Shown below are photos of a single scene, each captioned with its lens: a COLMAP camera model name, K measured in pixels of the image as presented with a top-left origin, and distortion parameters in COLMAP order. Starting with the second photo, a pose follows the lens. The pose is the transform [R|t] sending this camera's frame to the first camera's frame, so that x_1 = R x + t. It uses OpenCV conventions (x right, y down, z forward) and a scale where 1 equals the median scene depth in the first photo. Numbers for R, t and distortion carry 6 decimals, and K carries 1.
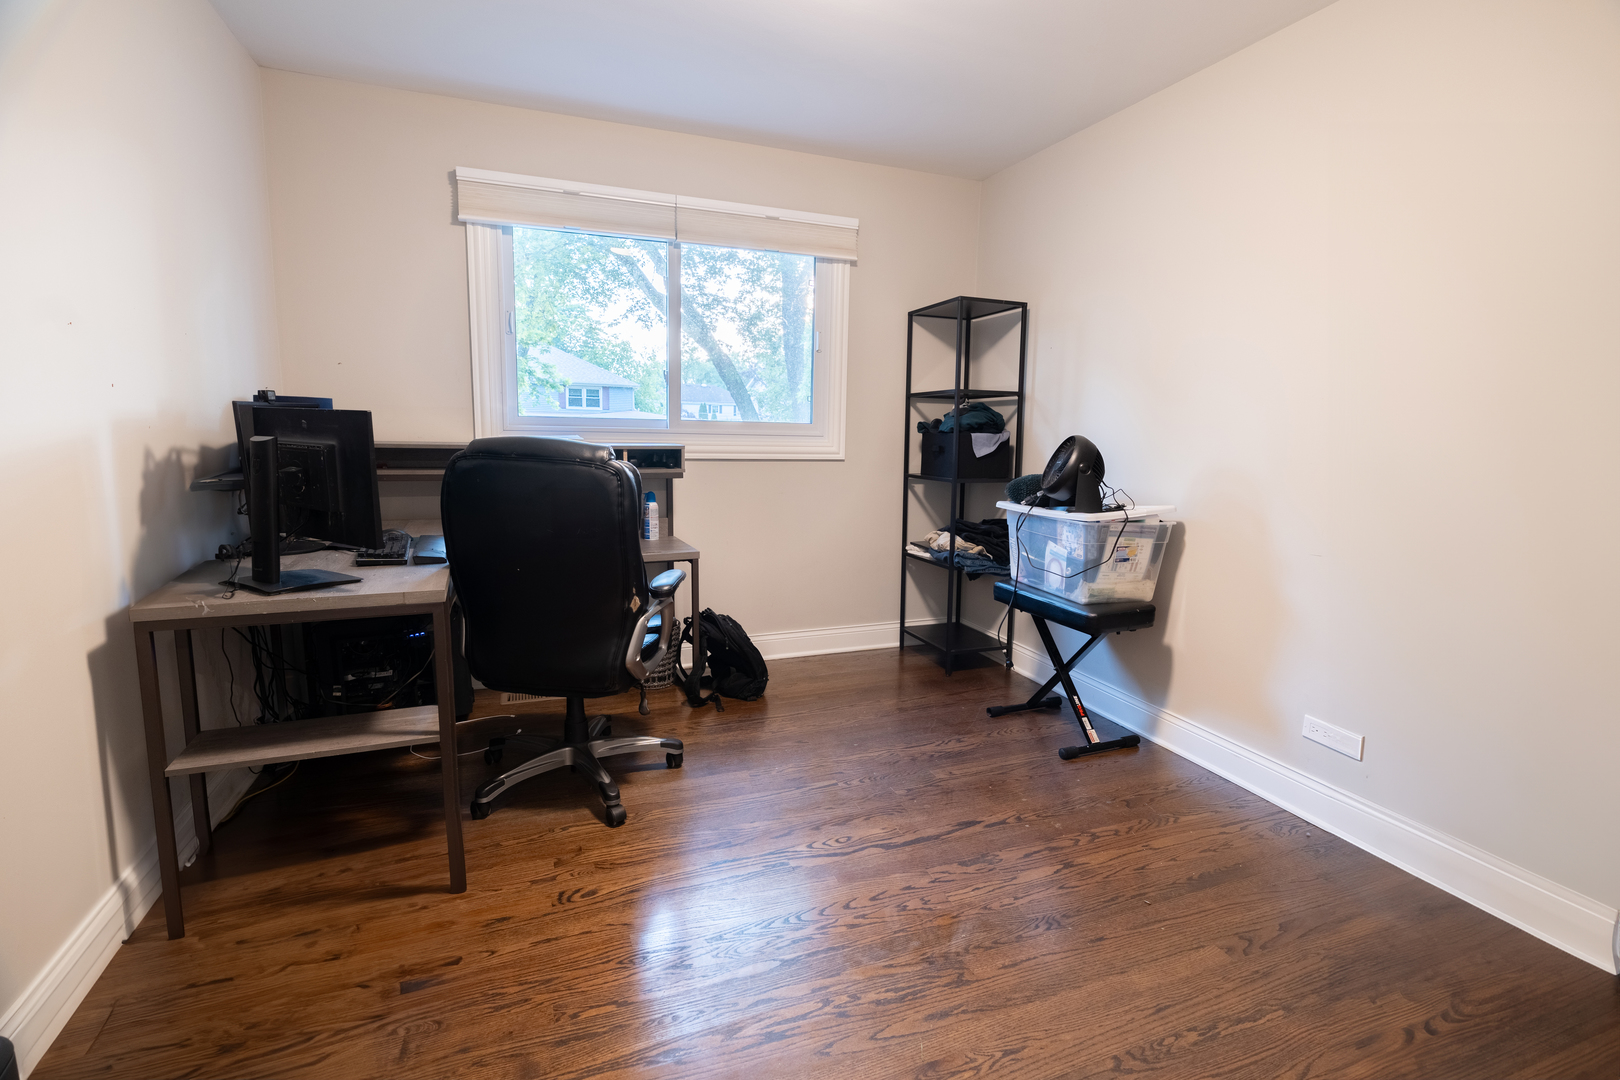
lens RADIAL K [[764.8, 0, 813.8], [0, 764.8, 521.4], [0, 0, 1]] dist [0.000648, -0.000468]
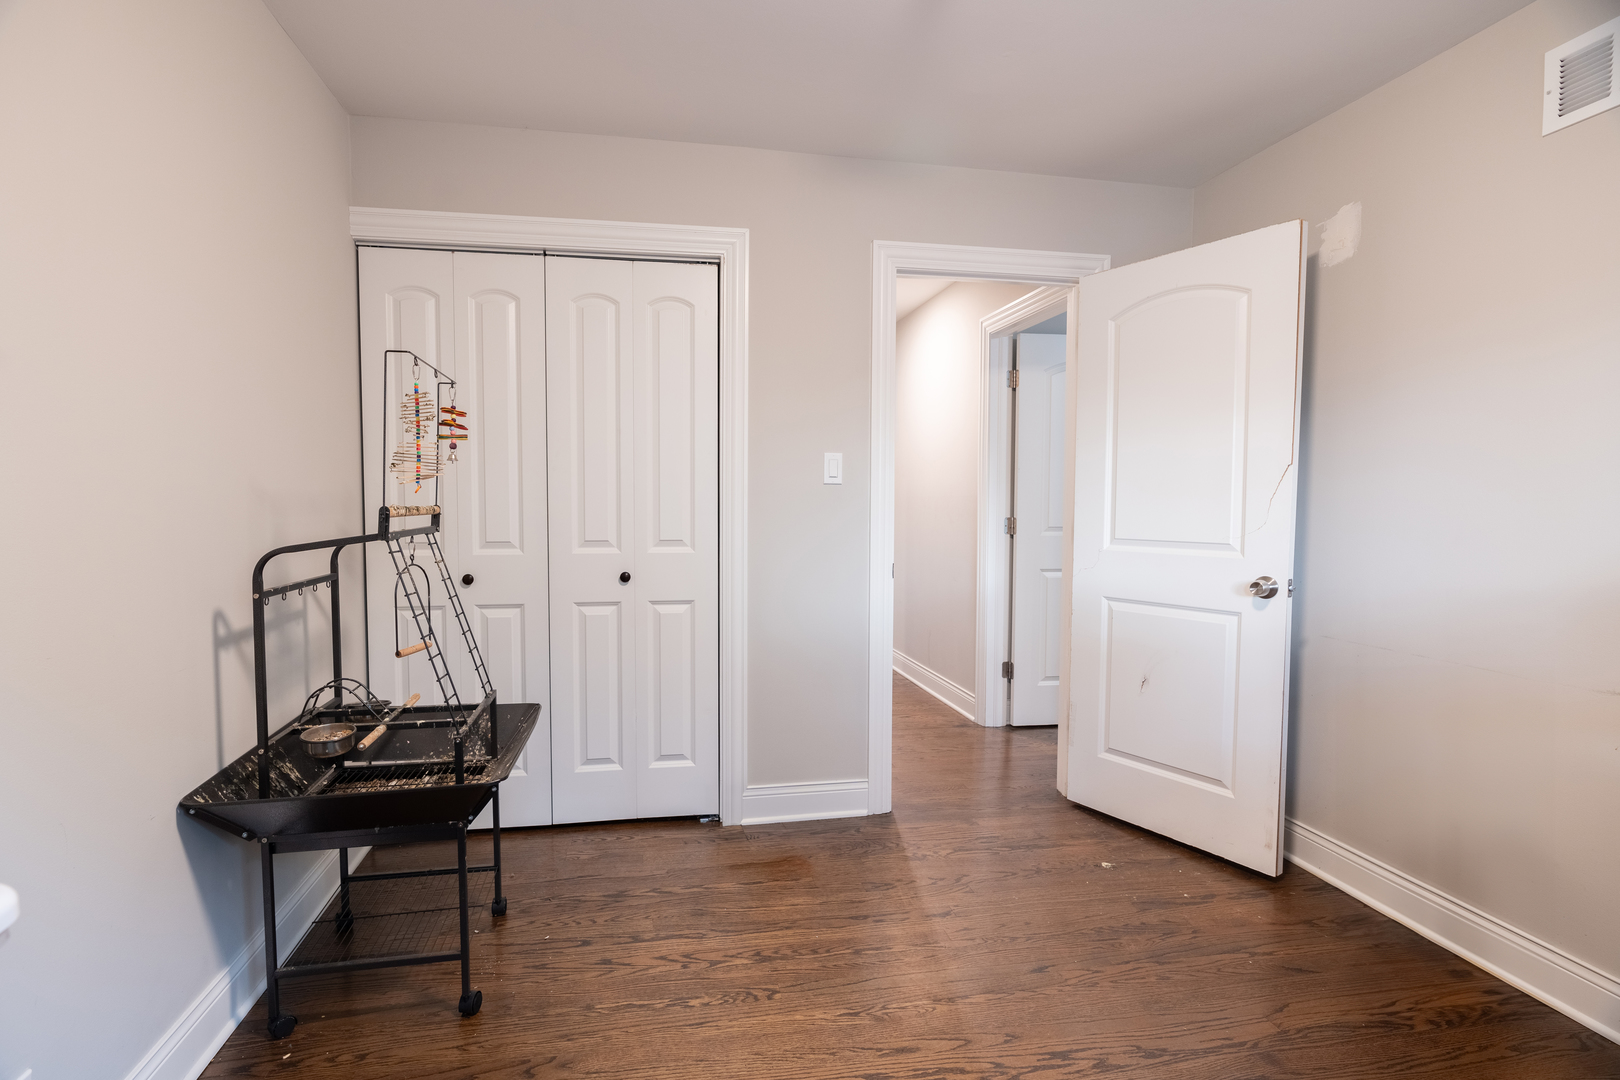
lens RADIAL K [[764.8, 0, 813.8], [0, 764.8, 521.4], [0, 0, 1]] dist [0.000648, -0.000468]
pose [[-0.989481, -0.038056, 0.139565, 0.170827], [-0.012136, 0.983214, 0.182054, -0.270475], [-0.144151, 0.178445, -0.973333, 1.946314]]
